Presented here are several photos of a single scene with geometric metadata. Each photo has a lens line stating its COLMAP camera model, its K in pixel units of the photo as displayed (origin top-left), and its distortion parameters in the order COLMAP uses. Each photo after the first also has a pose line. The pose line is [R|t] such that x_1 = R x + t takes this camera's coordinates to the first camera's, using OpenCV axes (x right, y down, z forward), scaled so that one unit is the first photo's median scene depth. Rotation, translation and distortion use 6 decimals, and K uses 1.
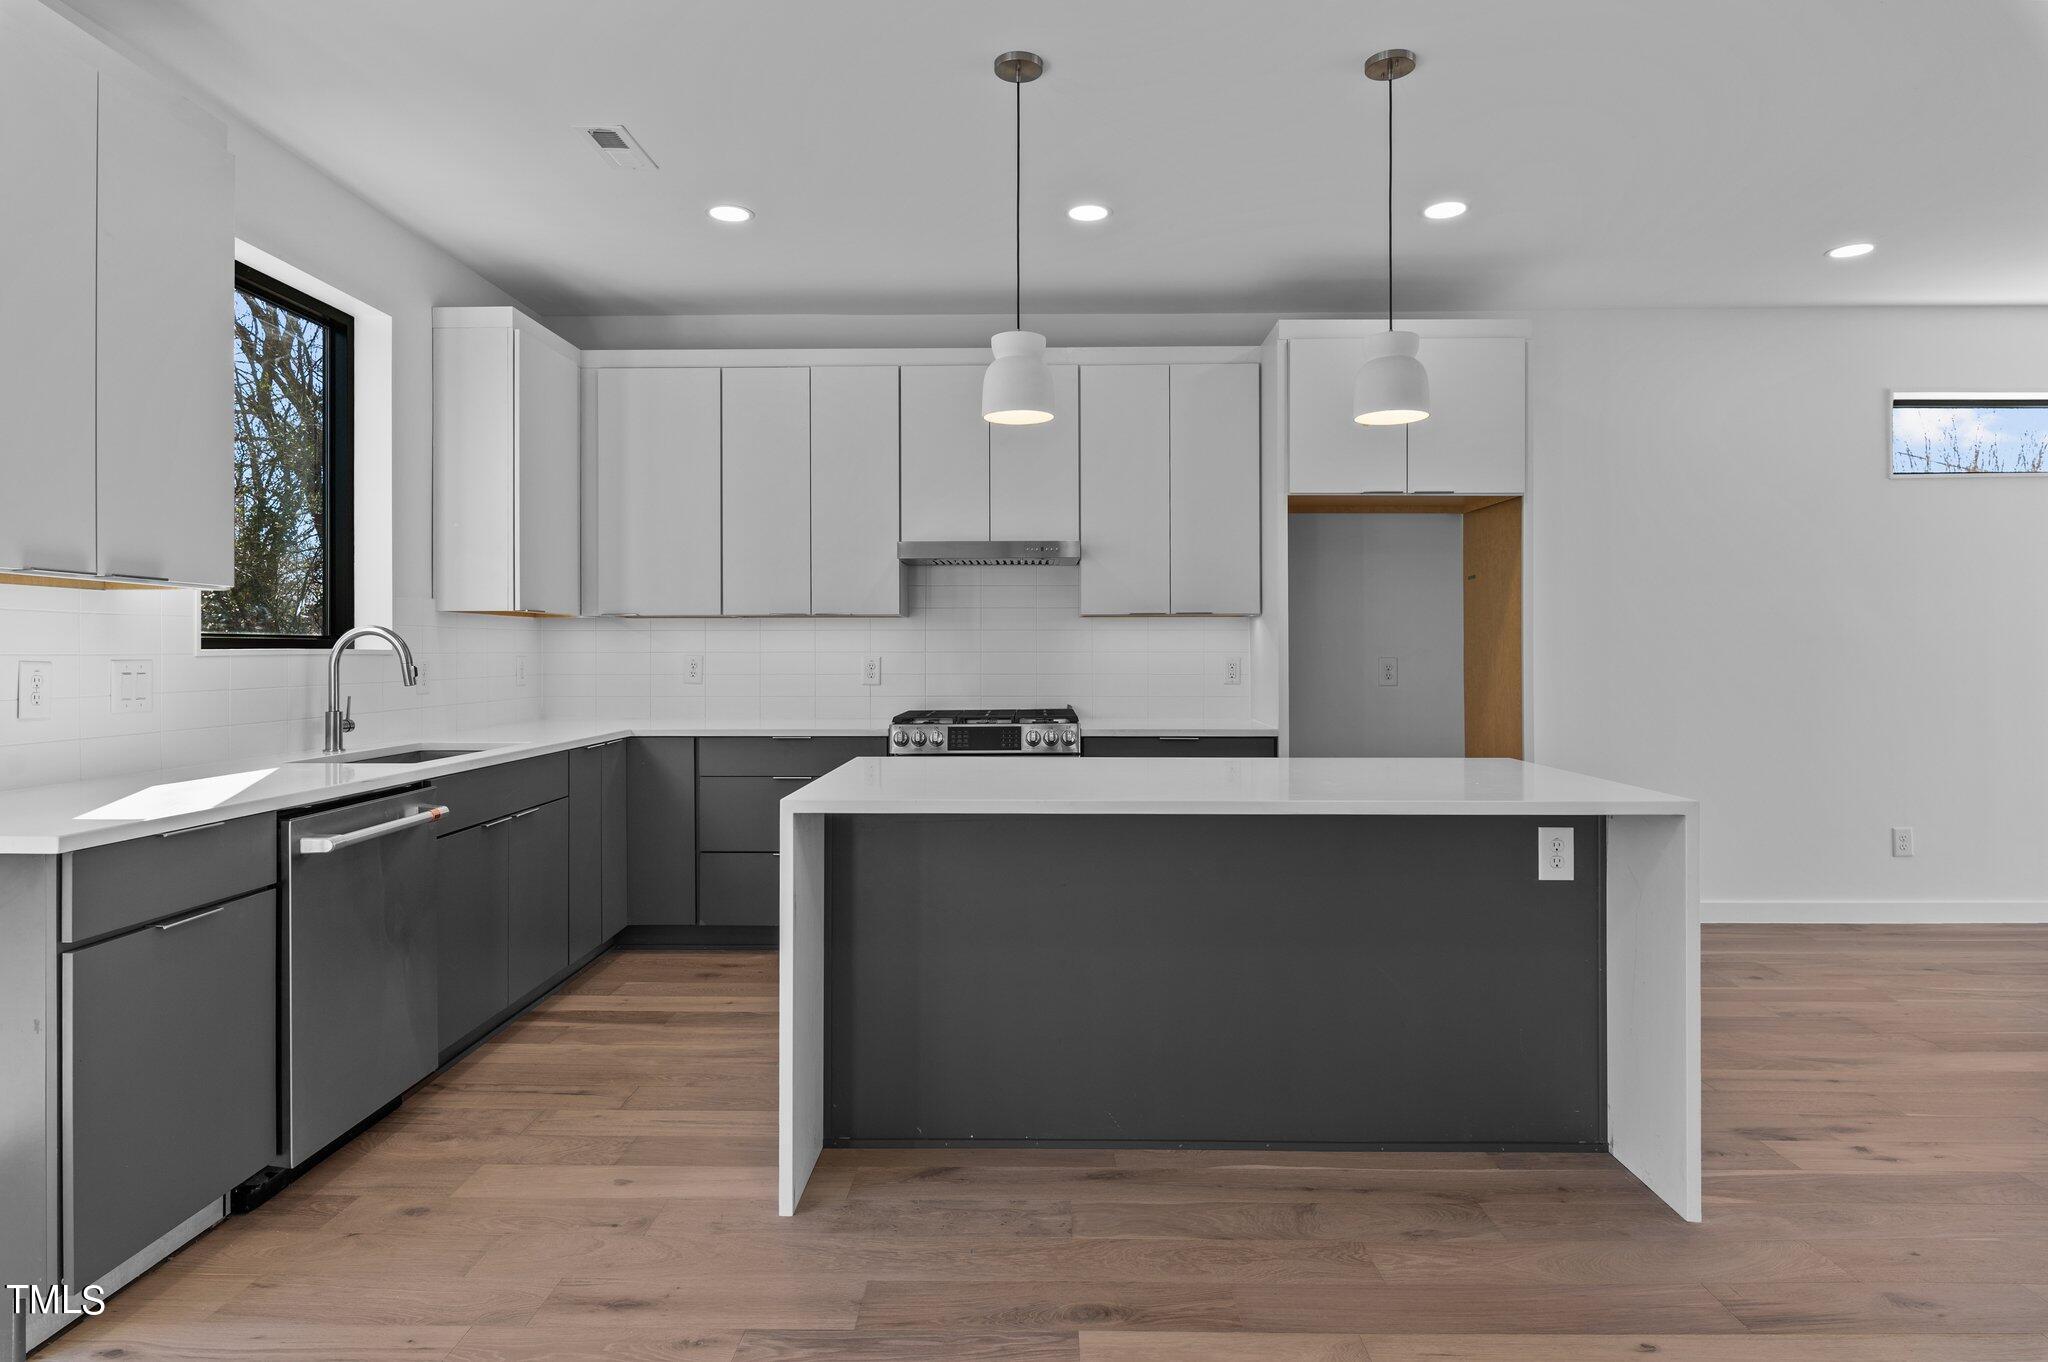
lens RADIAL K [[1151.7, 0, 1013.8], [0, 1151.7, 640.8], [0, 0, 1]] dist [-0.000697, -0.000942]
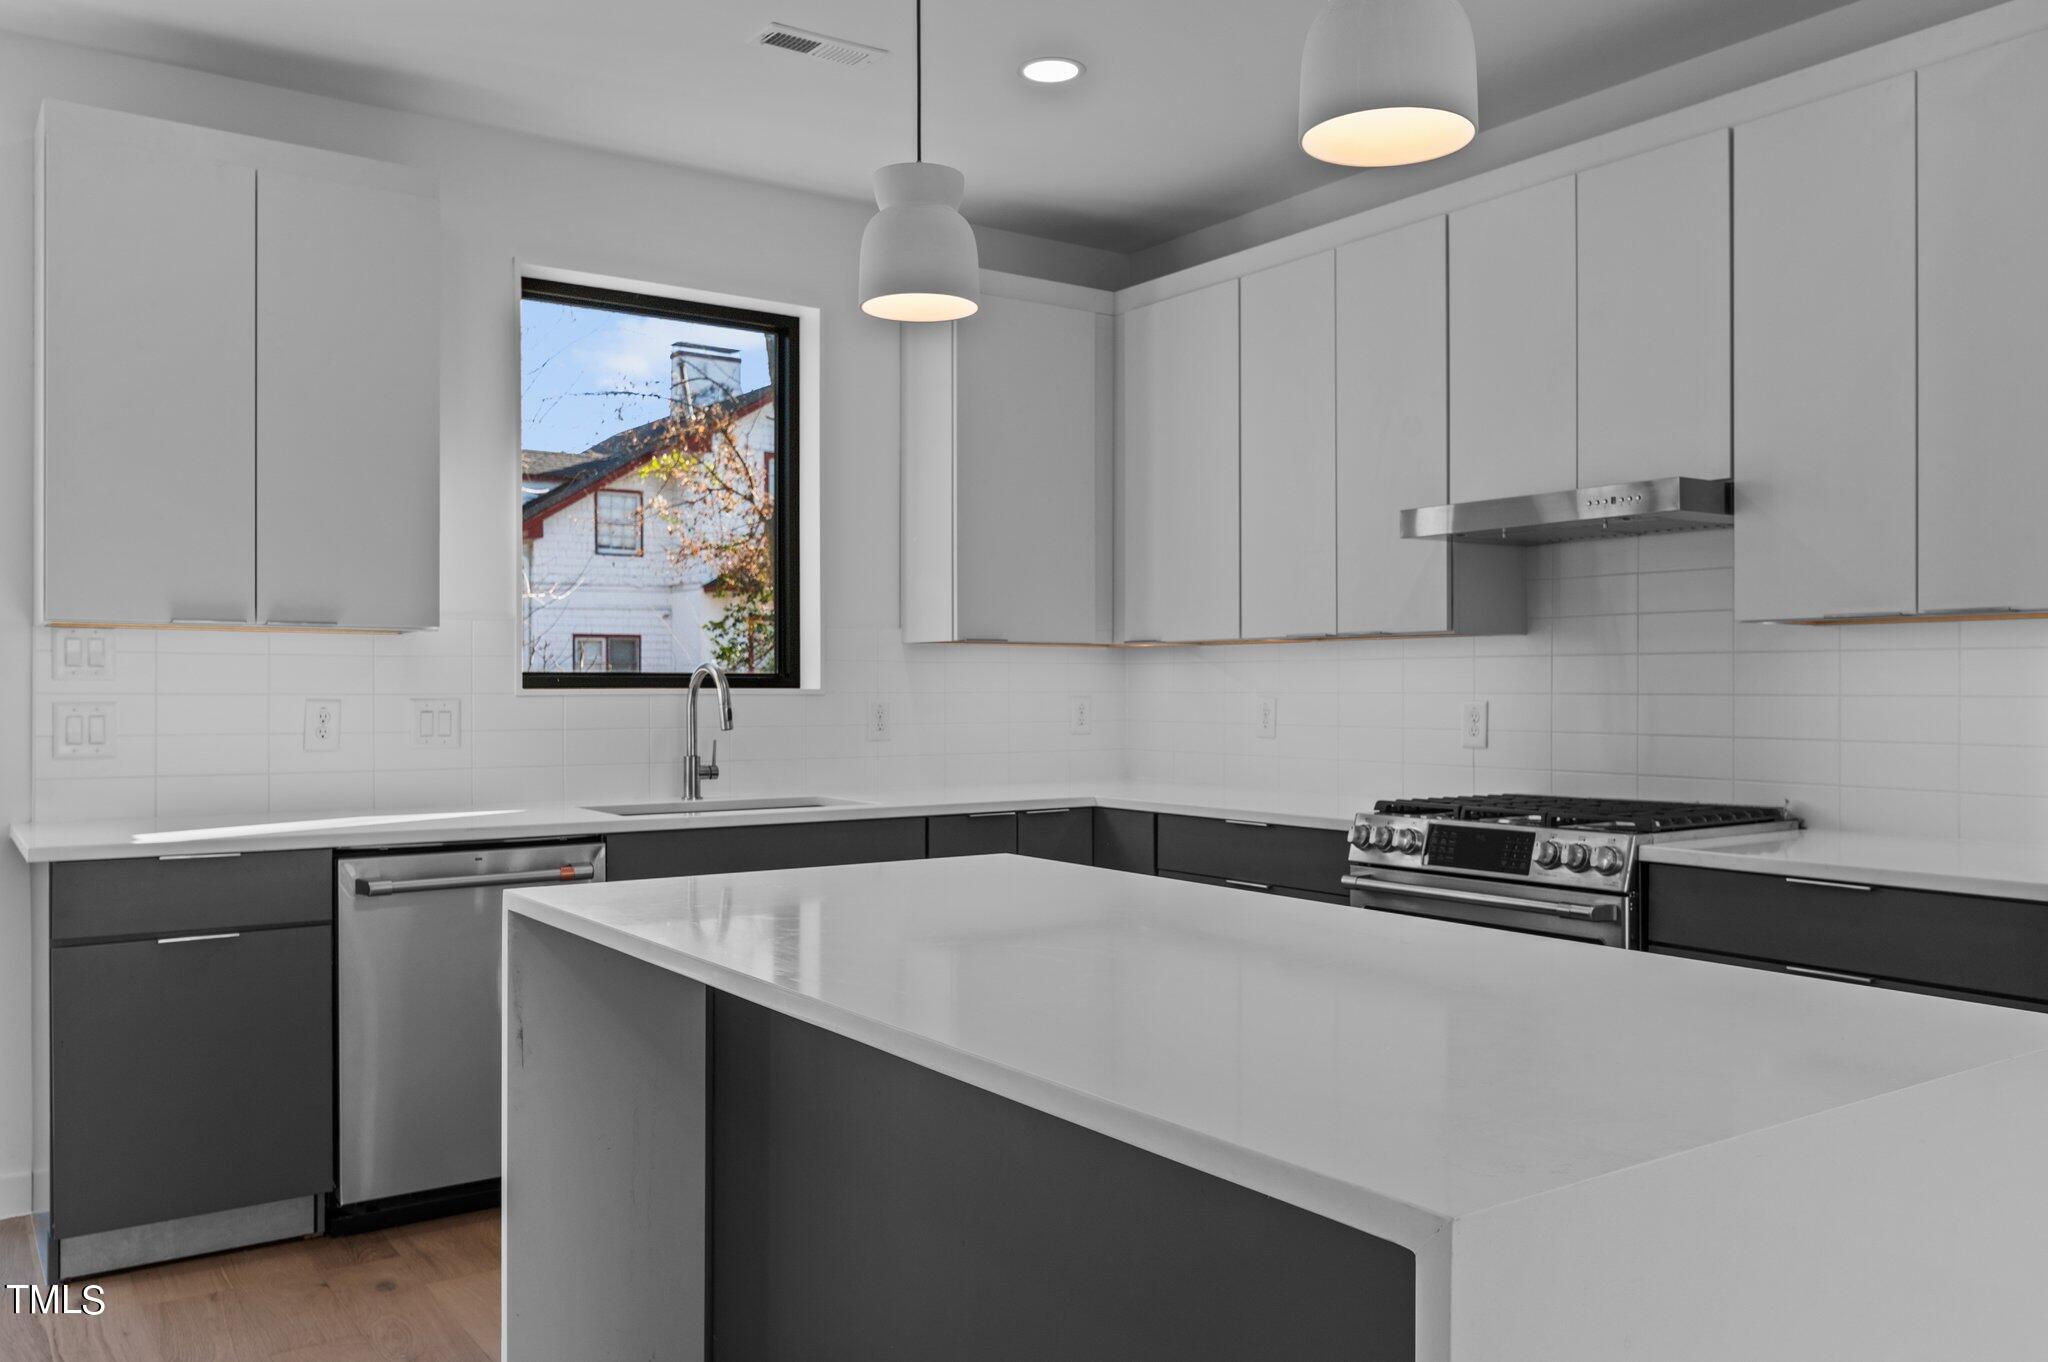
lens RADIAL K [[1593.9, 0, 1024.0], [0, 1593.9, 681.0], [0, 0, 1]] dist [0.000736, -0.001231]
pose [[0.594601, -0.001439, -0.804020, 0.590483], [0.005227, 0.999984, 0.002076, 0.000111], [0.804004, -0.005437, 0.594599, 0.453178]]
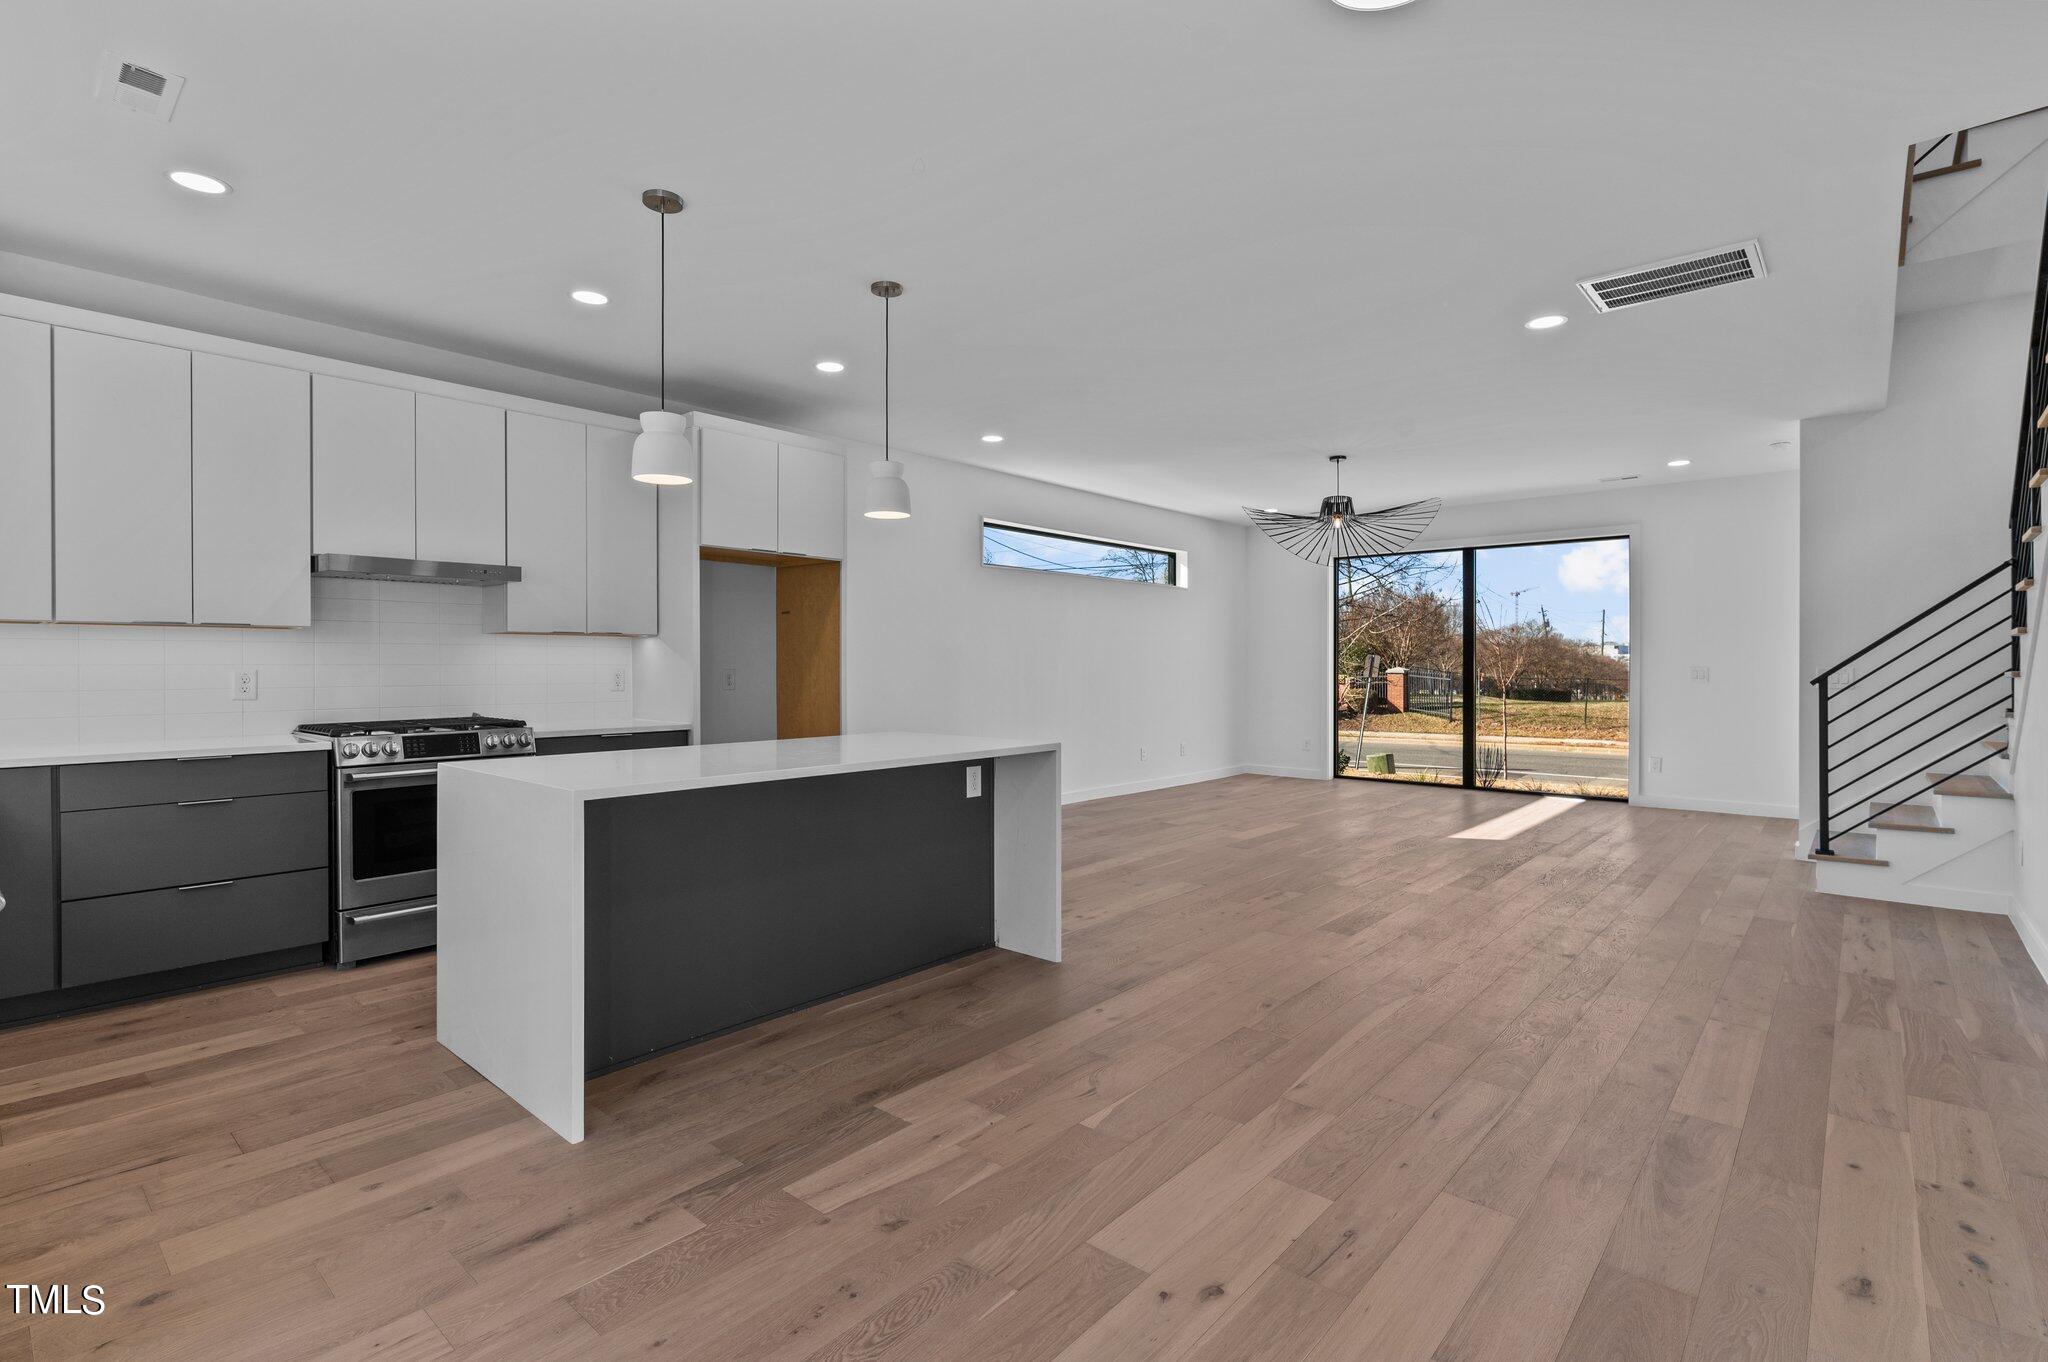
lens RADIAL K [[962.6, 0, 1018.5], [0, 962.6, 662.7], [0, 0, 1]] dist [-0.000044, -0.000594]
pose [[0.642762, 0.002275, 0.766063, -0.462304], [-0.007870, 0.999962, 0.003633, 0.000448], [-0.766026, -0.008364, 0.642755, 0.016340]]
